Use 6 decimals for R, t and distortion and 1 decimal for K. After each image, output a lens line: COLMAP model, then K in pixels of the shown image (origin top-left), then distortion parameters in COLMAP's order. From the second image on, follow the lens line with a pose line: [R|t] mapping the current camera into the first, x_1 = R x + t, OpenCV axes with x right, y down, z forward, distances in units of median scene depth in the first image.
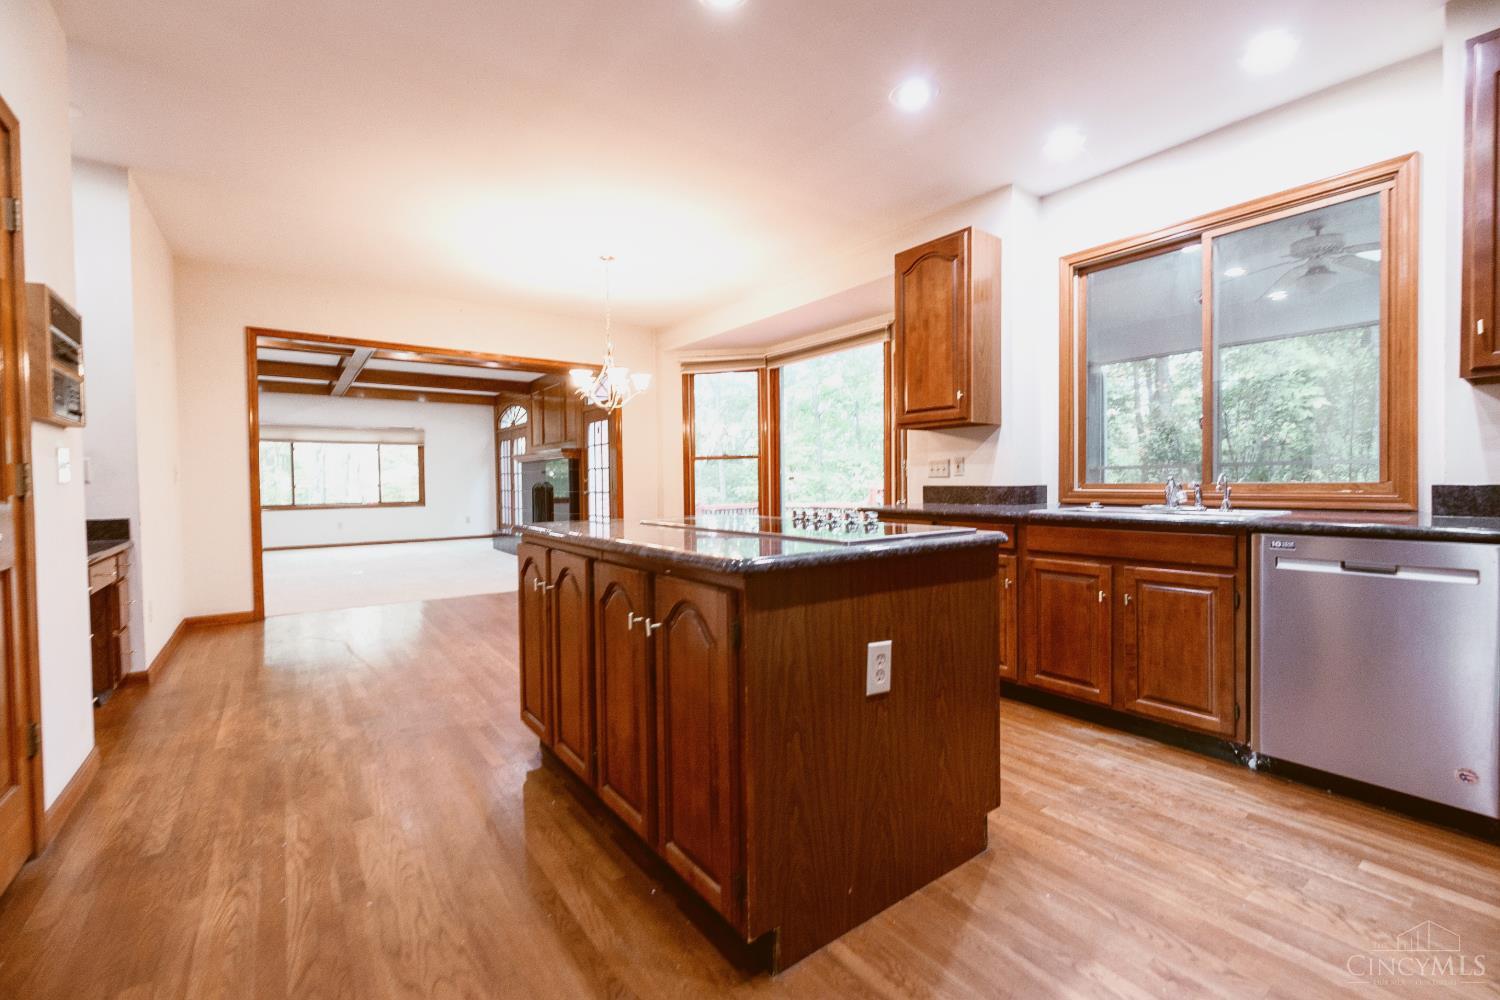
lens RADIAL K [[630.7, 0, 750.3], [0, 630.7, 494.6], [0, 0, 1]] dist [0.000949, -0.000431]
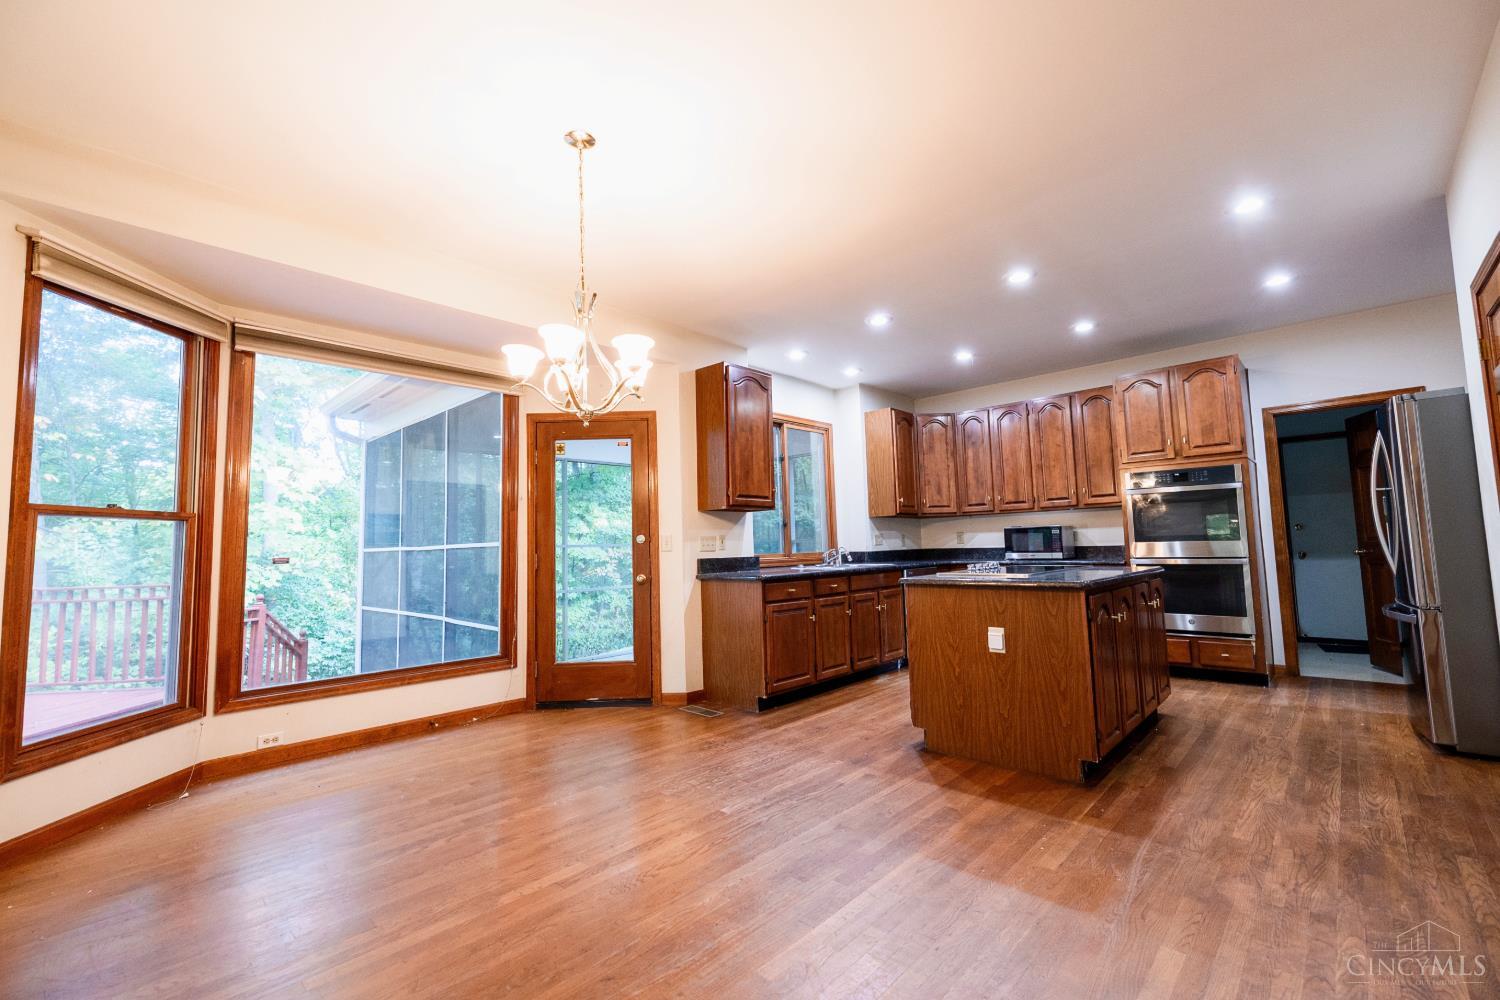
lens RADIAL K [[630.7, 0, 746.9], [0, 630.7, 496.9], [0, 0, 1]] dist [0.000949, -0.000431]
pose [[-0.170476, 0.094577, 0.980813, -1.278224], [0.049553, 0.994946, -0.087327, -0.031640], [-0.984115, 0.033715, -0.174301, 1.649354]]
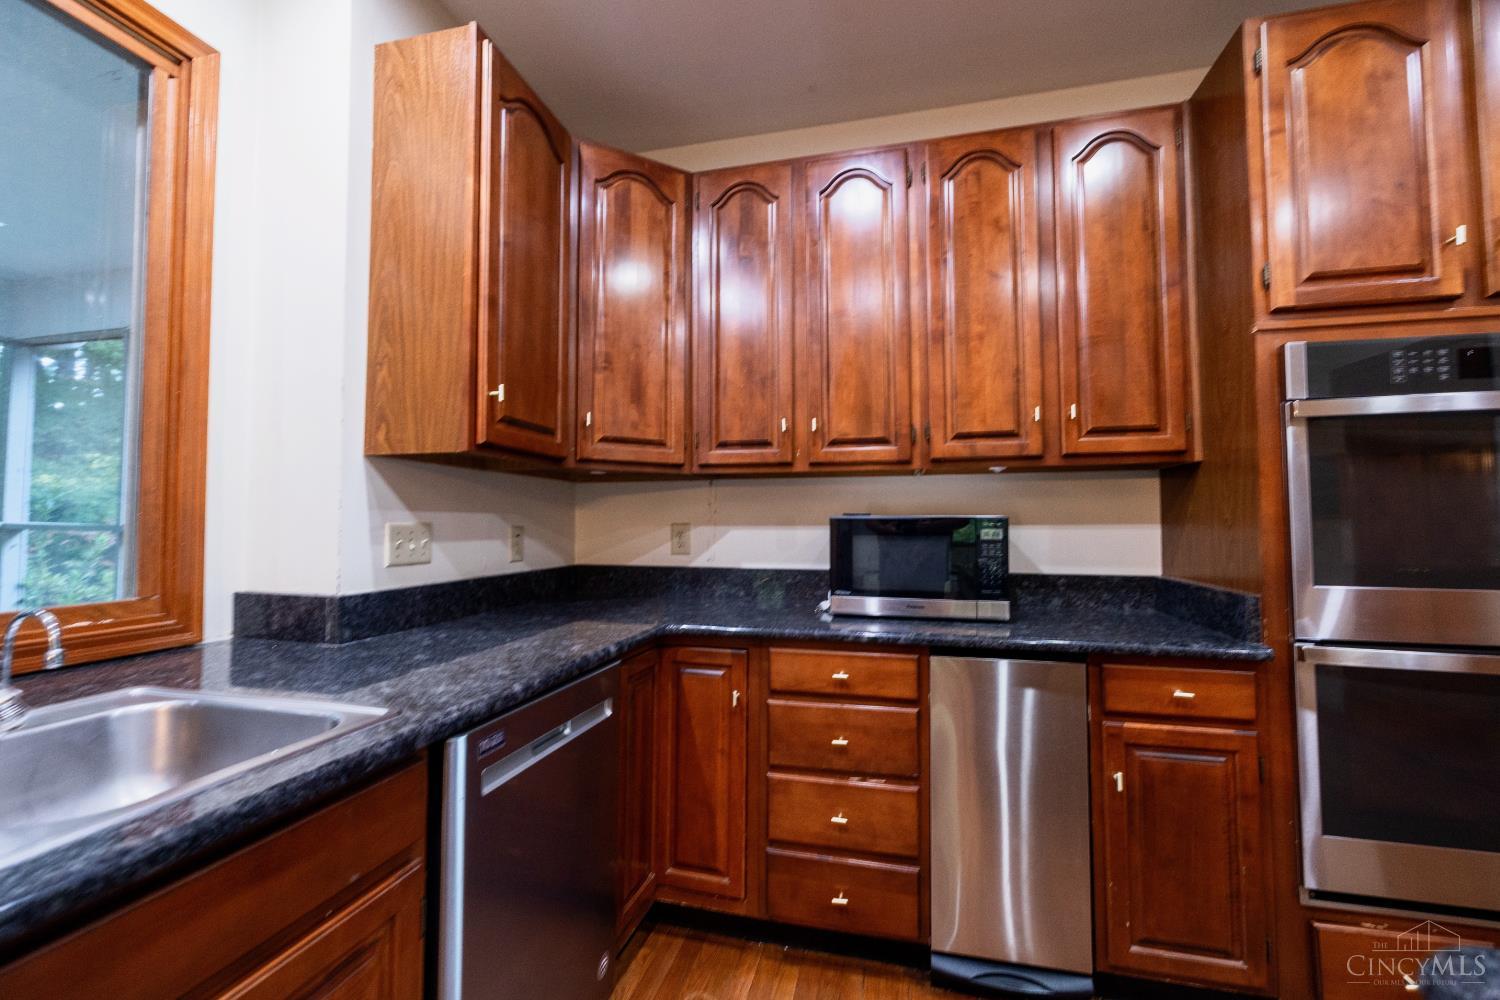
lens RADIAL K [[630.7, 0, 747.3], [0, 630.7, 497.3], [0, 0, 1]] dist [0.000949, -0.000431]
pose [[-0.636922, 0.045049, 0.769611, 0.253122], [0.023726, 0.998964, -0.038838, -0.068289], [-0.770563, -0.006477, -0.637331, 0.906811]]
